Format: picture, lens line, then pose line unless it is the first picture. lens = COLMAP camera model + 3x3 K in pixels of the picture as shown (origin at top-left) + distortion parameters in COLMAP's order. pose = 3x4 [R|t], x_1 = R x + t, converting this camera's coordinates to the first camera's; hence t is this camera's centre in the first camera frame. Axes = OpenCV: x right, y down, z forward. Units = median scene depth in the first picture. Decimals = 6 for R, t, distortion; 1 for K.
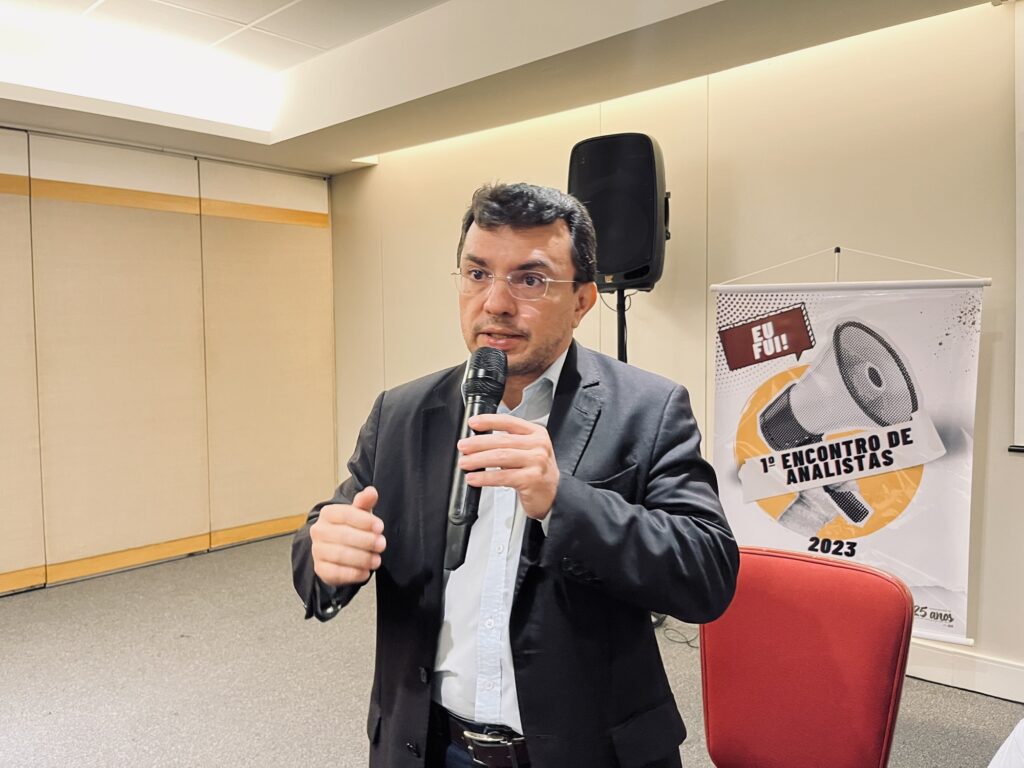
lens RADIAL K [[785.3, 0, 510.4], [0, 785.3, 380.0], [0, 0, 1]] dist [0.038828, -0.056818]
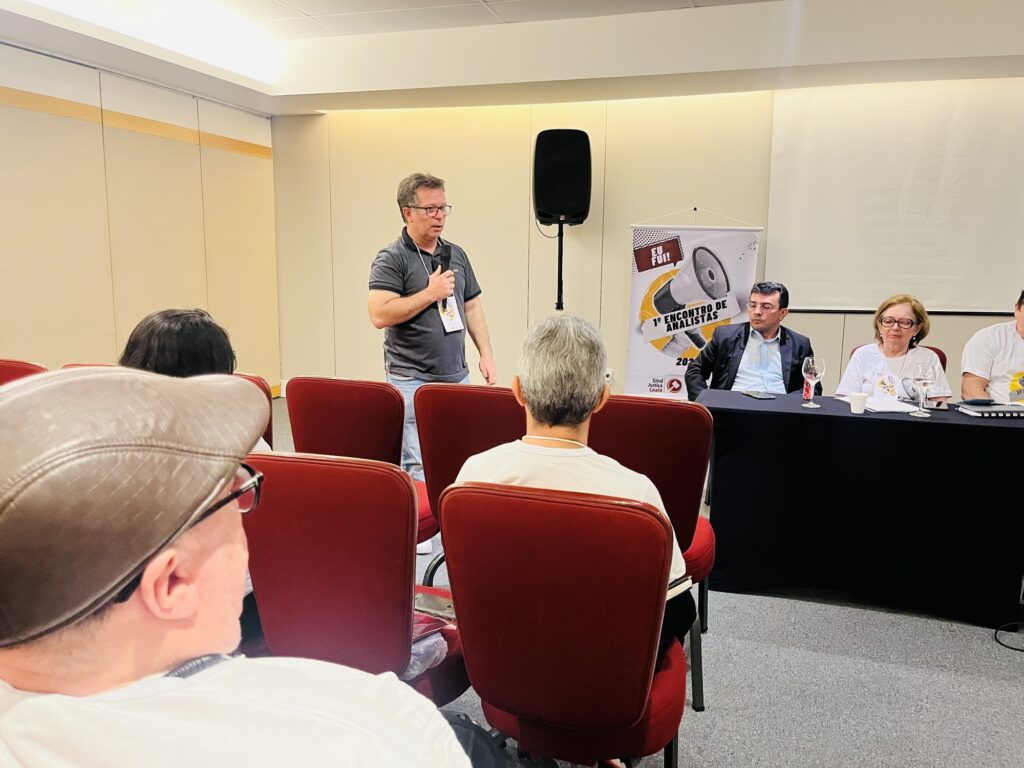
lens RADIAL K [[785.3, 0, 506.6], [0, 785.3, 387.1], [0, 0, 1]] dist [0.038828, -0.056818]
pose [[0.909051, -0.045068, 0.414240, -0.806741], [0.002220, 0.994643, 0.103342, 0.067973], [-0.416679, -0.093023, 0.904282, -0.585002]]
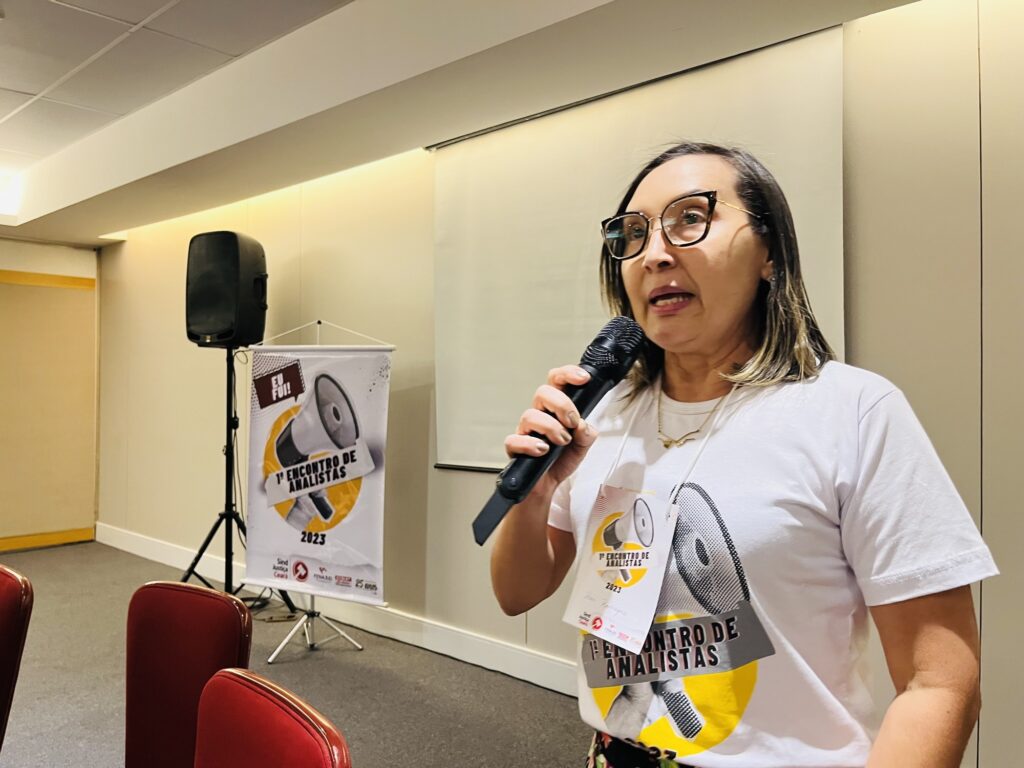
lens RADIAL K [[785.3, 0, 502.0], [0, 785.3, 377.0], [0, 0, 1]] dist [0.038828, -0.056818]
pose [[0.999779, 0.011686, 0.017486, 0.692930], [-0.010542, 0.997883, -0.064178, 0.016802], [-0.018199, 0.063979, 0.997785, -0.377224]]
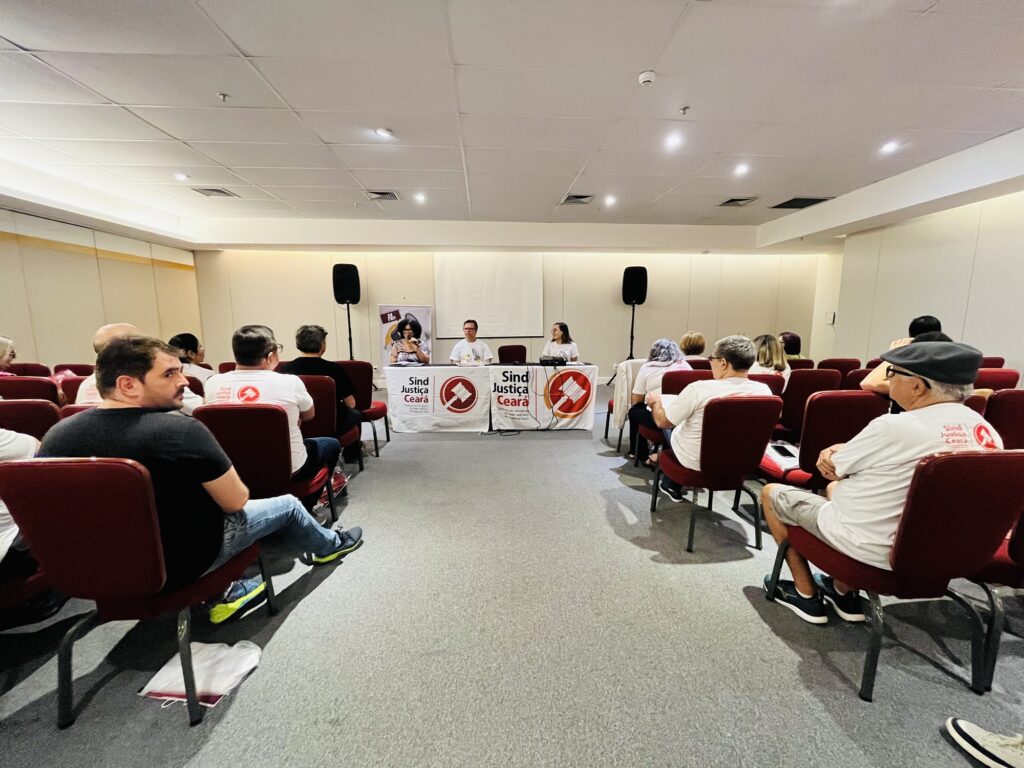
lens RADIAL K [[414.3, 0, 513.7], [0, 414.3, 382.6], [0, 0, 1]] dist [-0.002941, -0.000246]
pose [[0.693411, -0.098793, 0.713737, -0.945764], [0.037268, 0.994148, 0.101399, 0.111823], [-0.719578, -0.043712, 0.693035, -1.212544]]
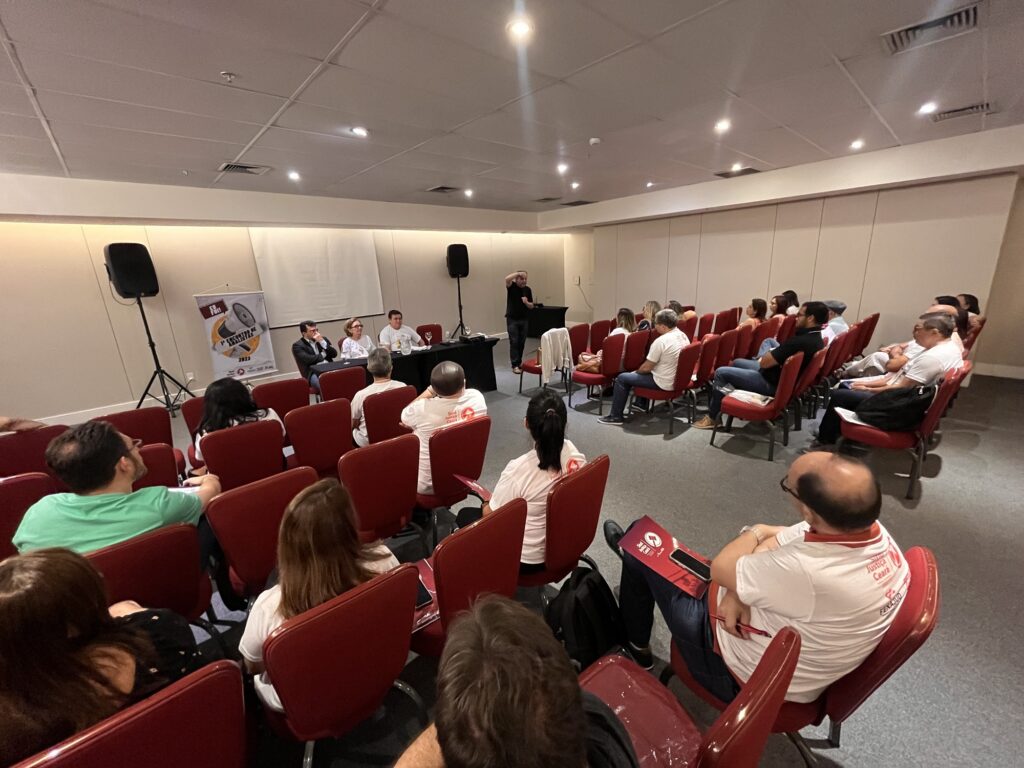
lens RADIAL K [[414.3, 0, 511.2], [0, 414.3, 380.4], [0, 0, 1]] dist [-0.002941, -0.000246]
pose [[0.085931, -0.257364, 0.962486, -1.526632], [0.100840, 0.963345, 0.248590, -0.073842], [-0.991185, 0.075695, 0.108734, -0.576456]]
